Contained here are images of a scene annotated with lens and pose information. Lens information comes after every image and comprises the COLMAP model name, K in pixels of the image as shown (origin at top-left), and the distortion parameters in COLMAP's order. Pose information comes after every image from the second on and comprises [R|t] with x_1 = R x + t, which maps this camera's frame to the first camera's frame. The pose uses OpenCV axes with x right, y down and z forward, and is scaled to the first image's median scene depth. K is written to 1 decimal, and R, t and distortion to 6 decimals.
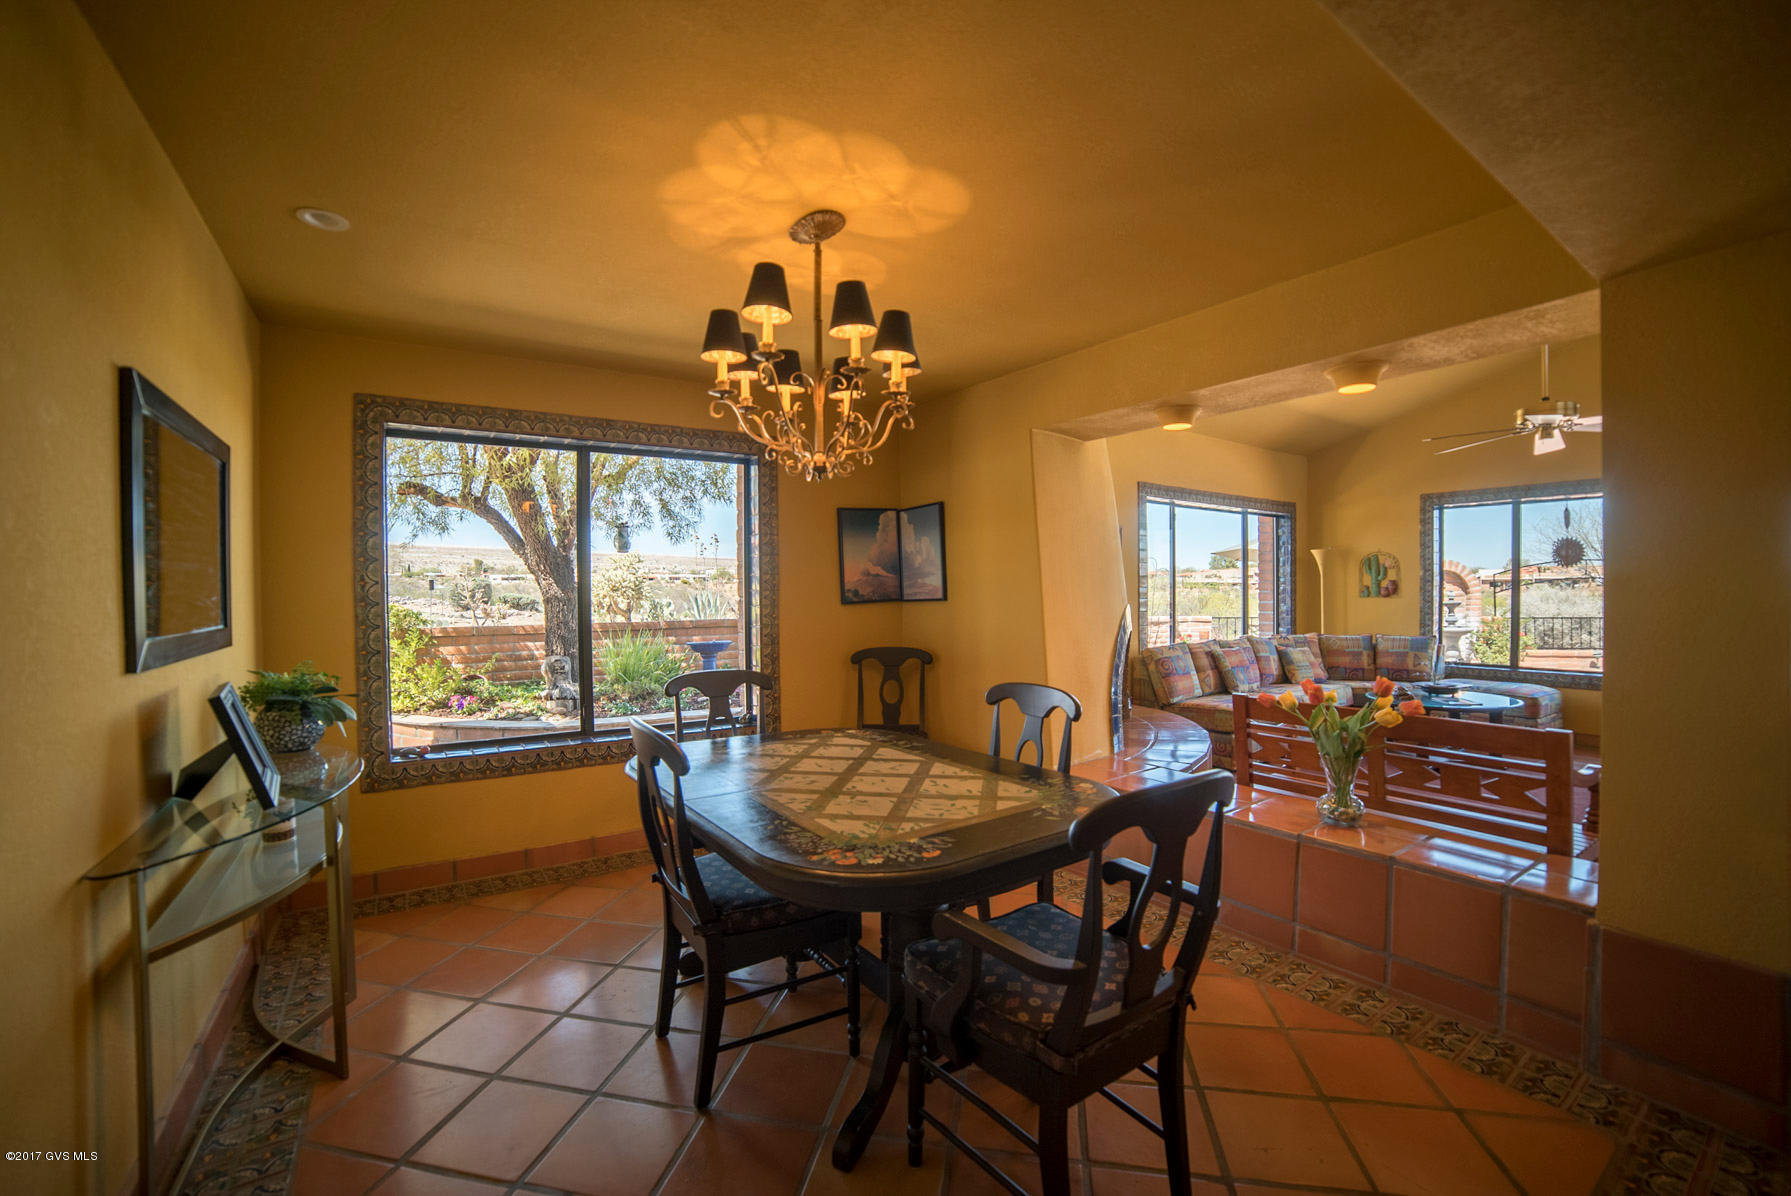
lens RADIAL K [[747.8, 0, 895.5], [0, 747.8, 598.0], [0, 0, 1]] dist [-0.103739, 0.038596]
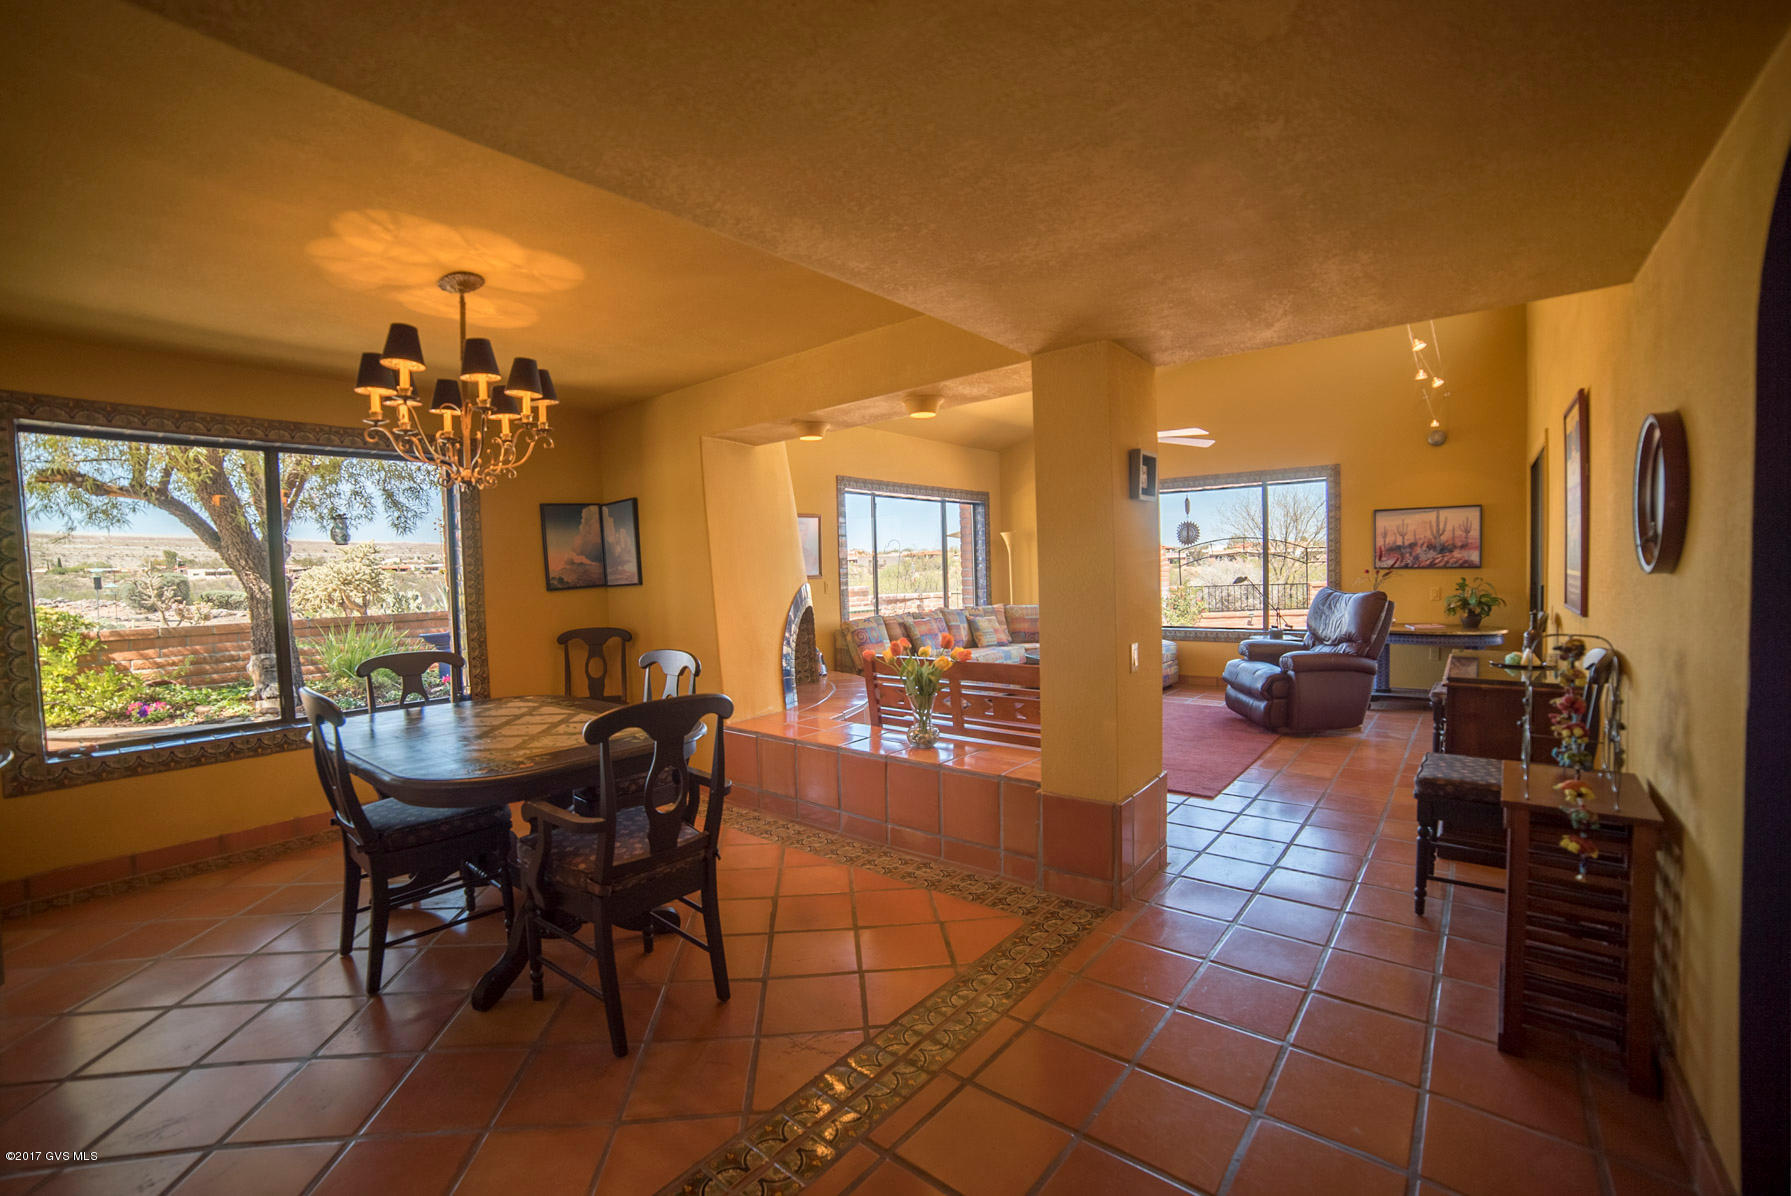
lens RADIAL K [[747.8, 0, 895.5], [0, 747.8, 598.0], [0, 0, 1]] dist [-0.103739, 0.038596]
pose [[0.960831, -0.031759, 0.275311, 0.120924], [0.025302, 0.999316, 0.026975, 0.002655], [-0.275979, -0.018952, 0.960977, -0.176220]]
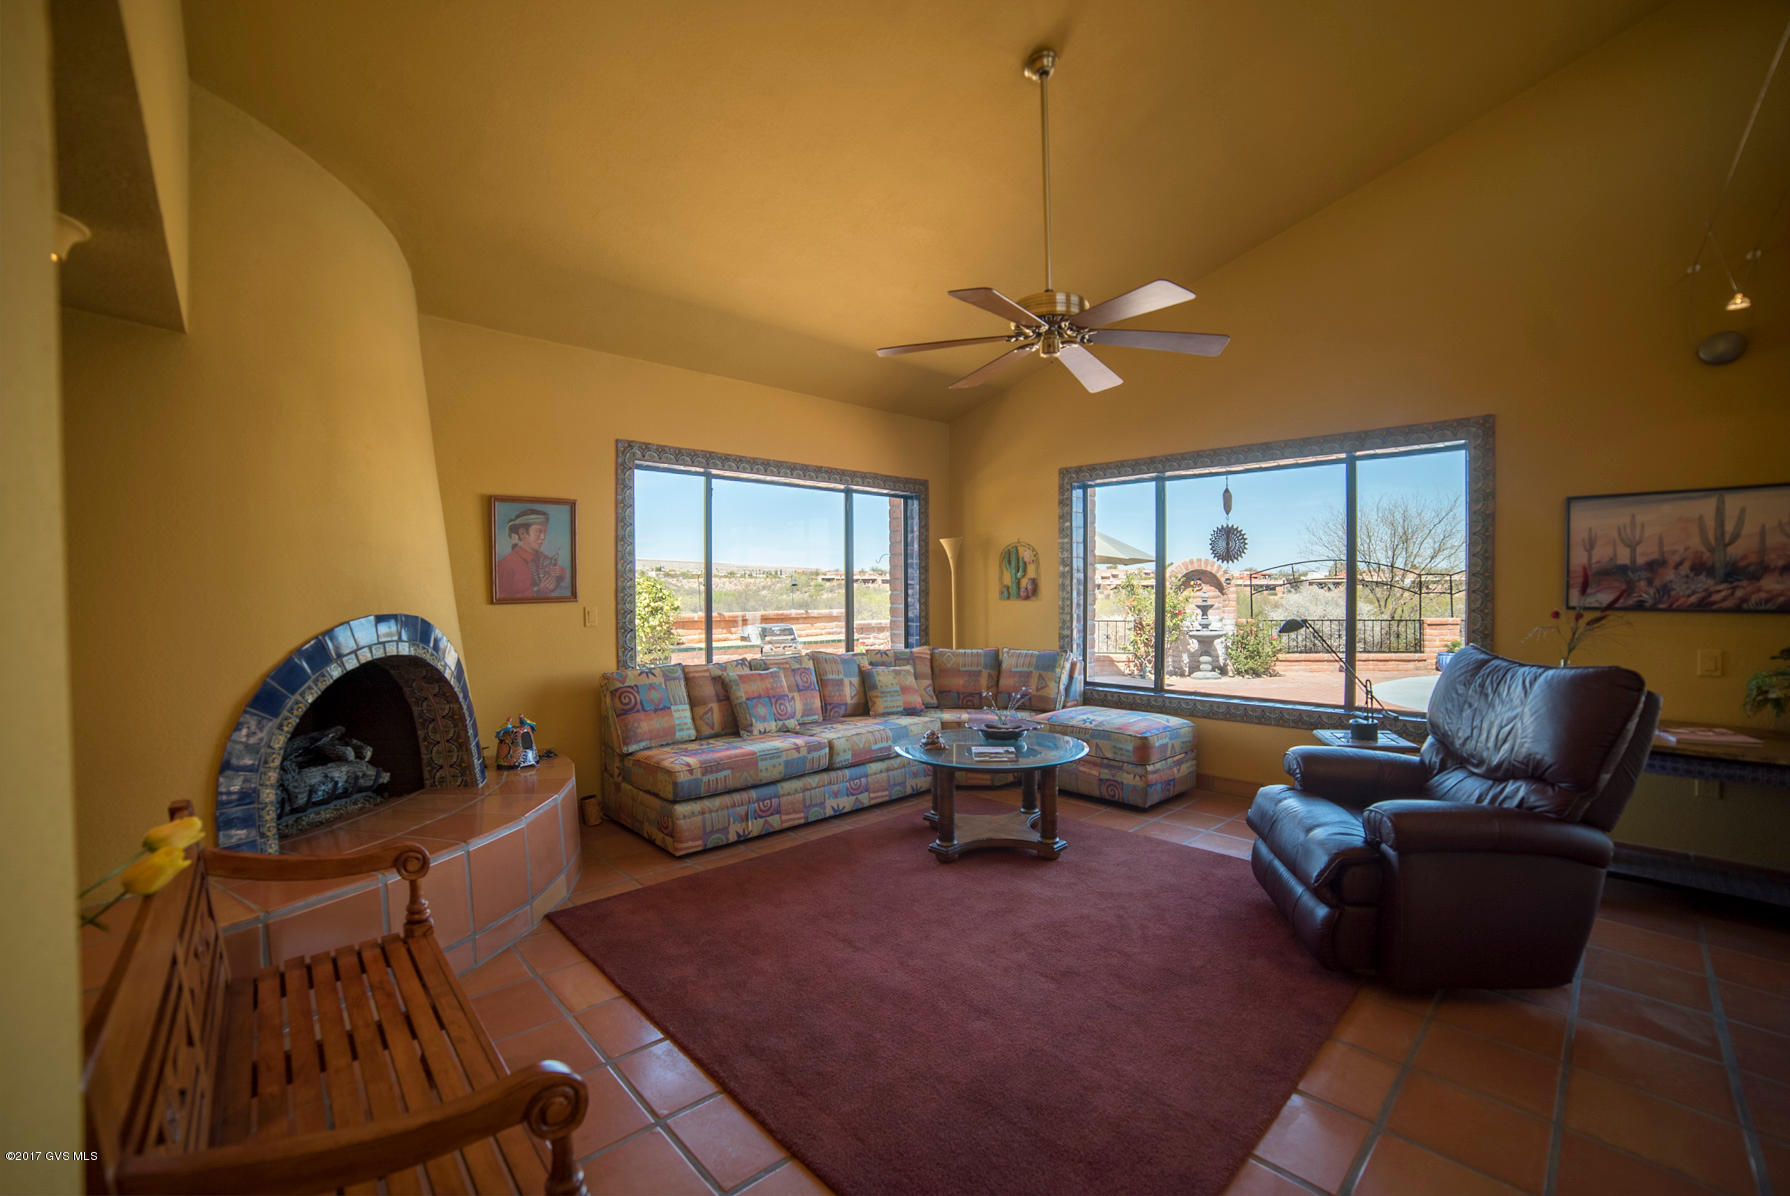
lens RADIAL K [[744.5, 0, 887.4], [0, 744.5, 598.3], [0, 0, 1]] dist [-0.100769, 0.030764]
pose [[0.988127, -0.000553, 0.153635, 0.626197], [0.000583, 1.000000, -0.000149, -0.004408], [-0.153635, 0.000237, 0.988128, 0.335212]]
